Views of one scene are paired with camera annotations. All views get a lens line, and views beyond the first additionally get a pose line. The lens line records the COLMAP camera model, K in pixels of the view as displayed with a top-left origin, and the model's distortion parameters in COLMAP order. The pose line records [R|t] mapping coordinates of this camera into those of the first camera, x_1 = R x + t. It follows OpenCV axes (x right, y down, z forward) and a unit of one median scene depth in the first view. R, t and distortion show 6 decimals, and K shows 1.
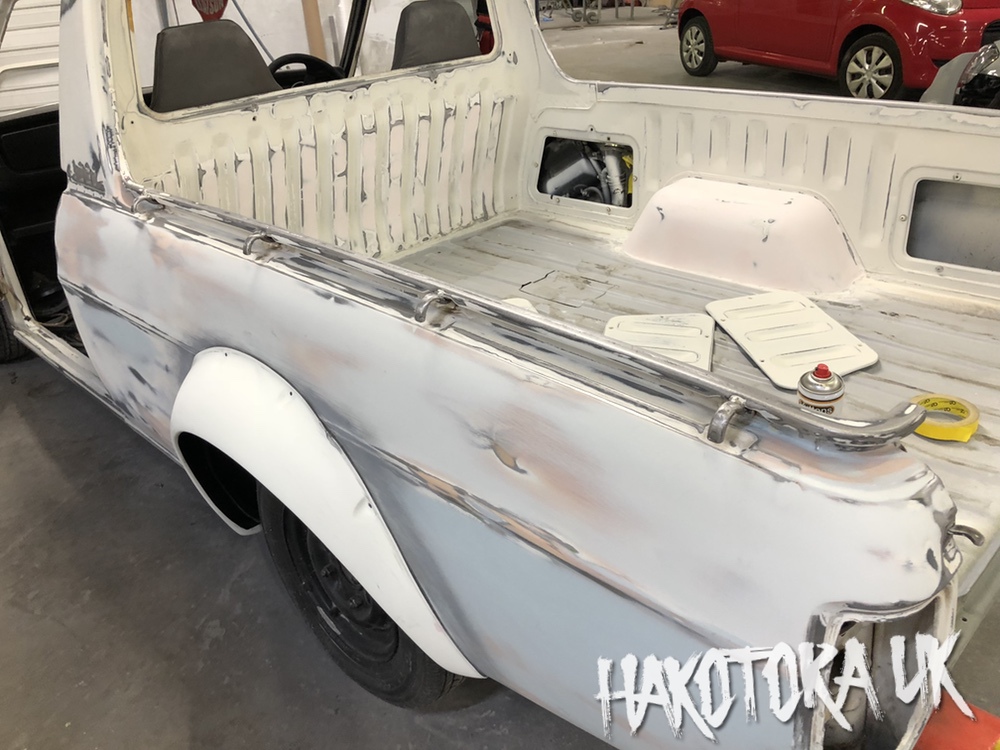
lens RADIAL K [[816.1, 0, 493.2], [0, 816.1, 383.3], [0, 0, 1]] dist [0.012782, 0.007660]
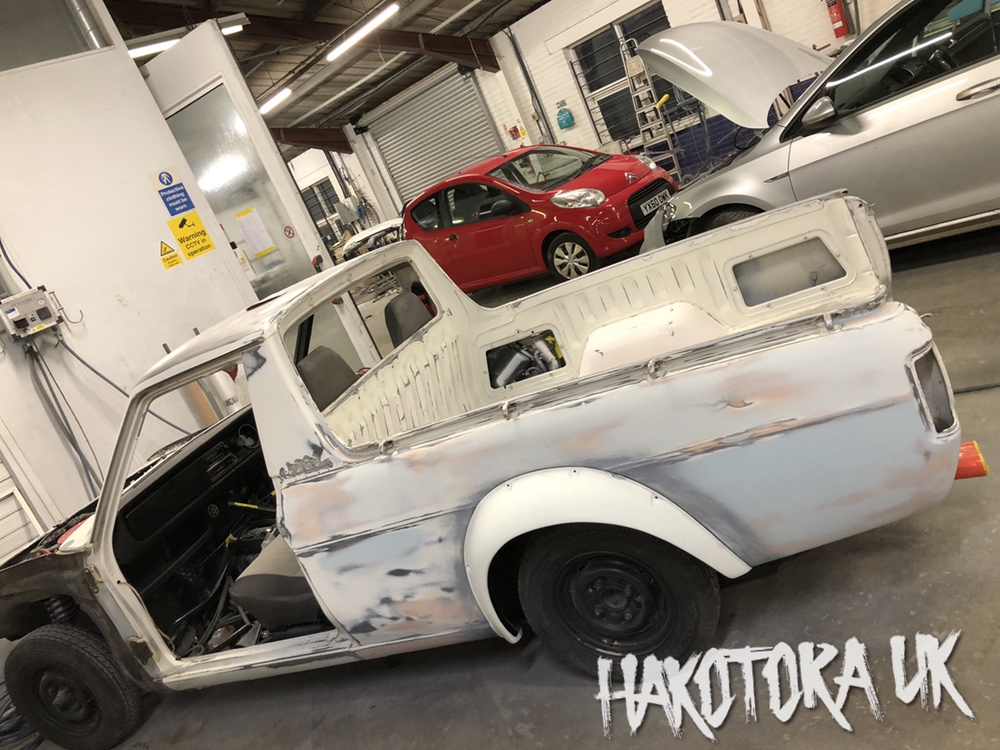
lens RADIAL K [[808.6, 0, 500.6], [0, 808.6, 385.8], [0, 0, 1]] dist [0.043939, -0.050372]
pose [[0.850141, -0.406375, 0.334842, -0.505102], [0.490311, 0.842793, -0.222026, 0.092638], [-0.191977, 0.352930, 0.915743, -0.342079]]
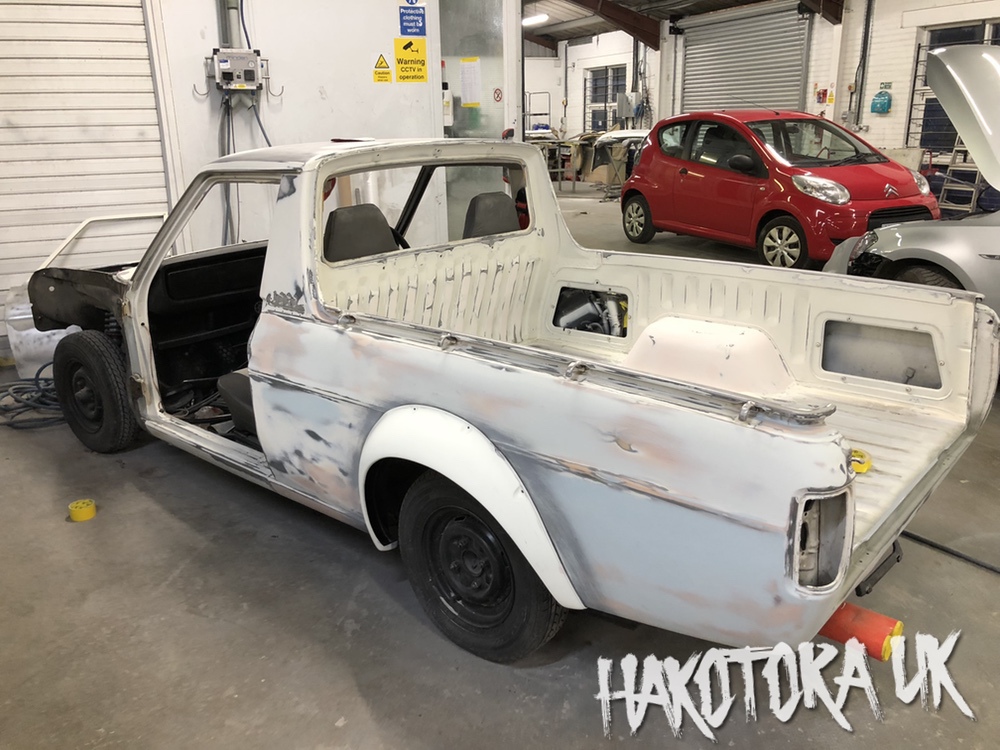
lens RADIAL K [[804.4, 0, 494.5], [0, 804.4, 375.9], [0, 0, 1]] dist [0.096747, -0.219972]
pose [[0.996588, 0.022042, 0.079534, -0.188122], [-0.006946, 0.982659, -0.185292, 0.121467], [-0.082239, 0.184107, 0.979460, -0.361334]]
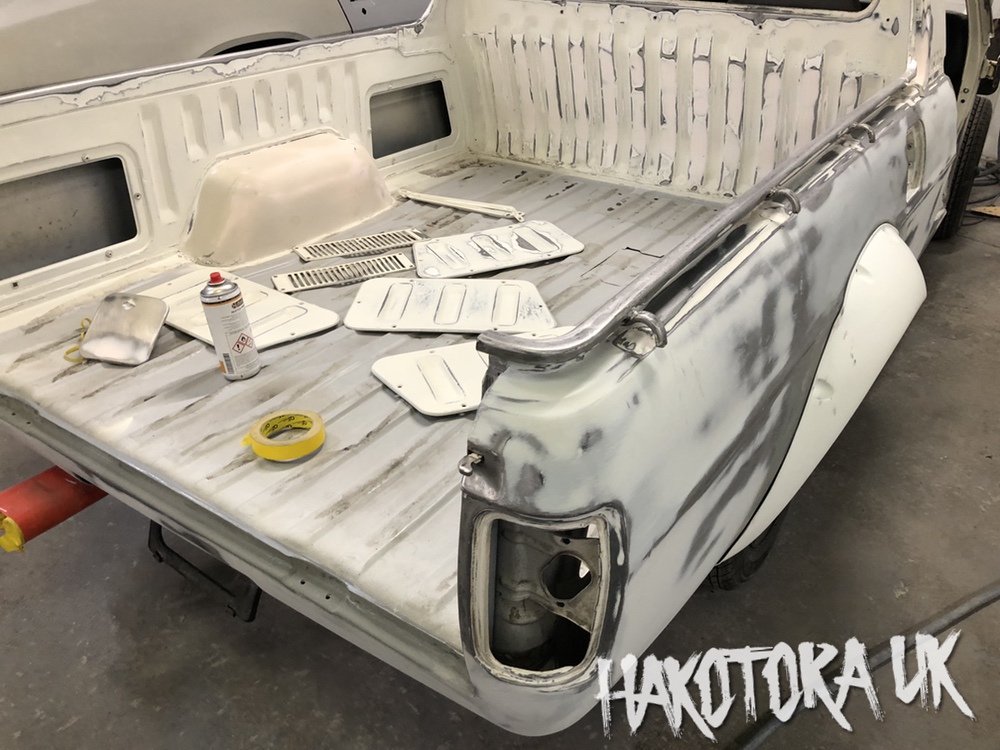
lens RADIAL K [[816.1, 0, 493.2], [0, 816.1, 383.3], [0, 0, 1]] dist [0.012782, 0.007660]
pose [[0.187259, 0.562733, -0.805150, 0.884444], [-0.470382, 0.770935, 0.429419, -0.340963], [0.862366, 0.298315, 0.409064, 0.535768]]
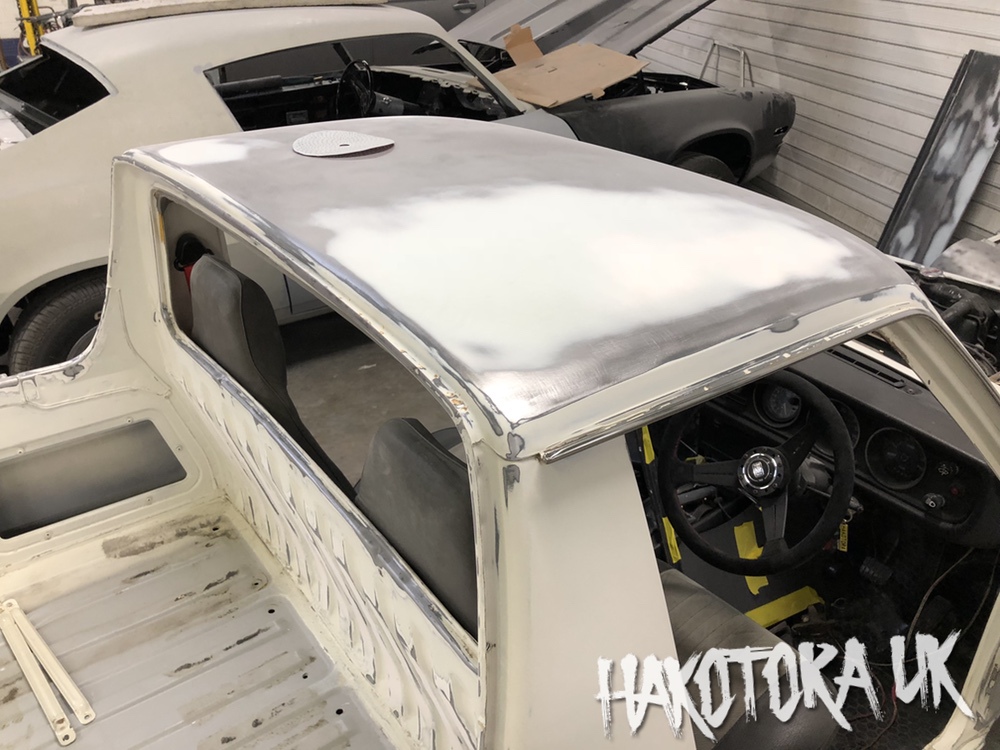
lens RADIAL K [[816.1, 0, 493.2], [0, 816.1, 383.3], [0, 0, 1]] dist [0.012782, 0.007660]
pose [[-0.149148, 0.534851, -0.831679, 0.261729], [-0.439488, 0.717588, 0.540294, -0.772080], [0.885779, 0.446097, 0.128034, 1.025755]]
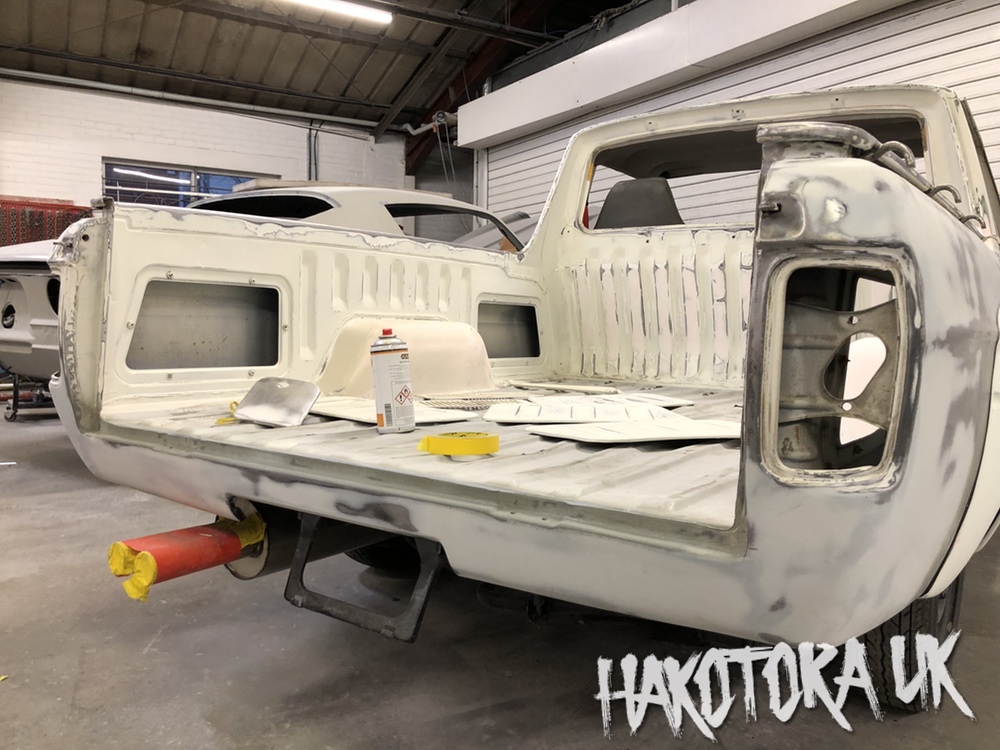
lens RADIAL K [[817.7, 0, 505.7], [0, 817.7, 390.1], [0, 0, 1]] dist [0.153863, -0.408050]
pose [[0.186515, 0.160550, -0.969245, 0.973996], [-0.489119, 0.870776, 0.050117, -0.051267], [0.852041, 0.464729, 0.240941, 0.526779]]
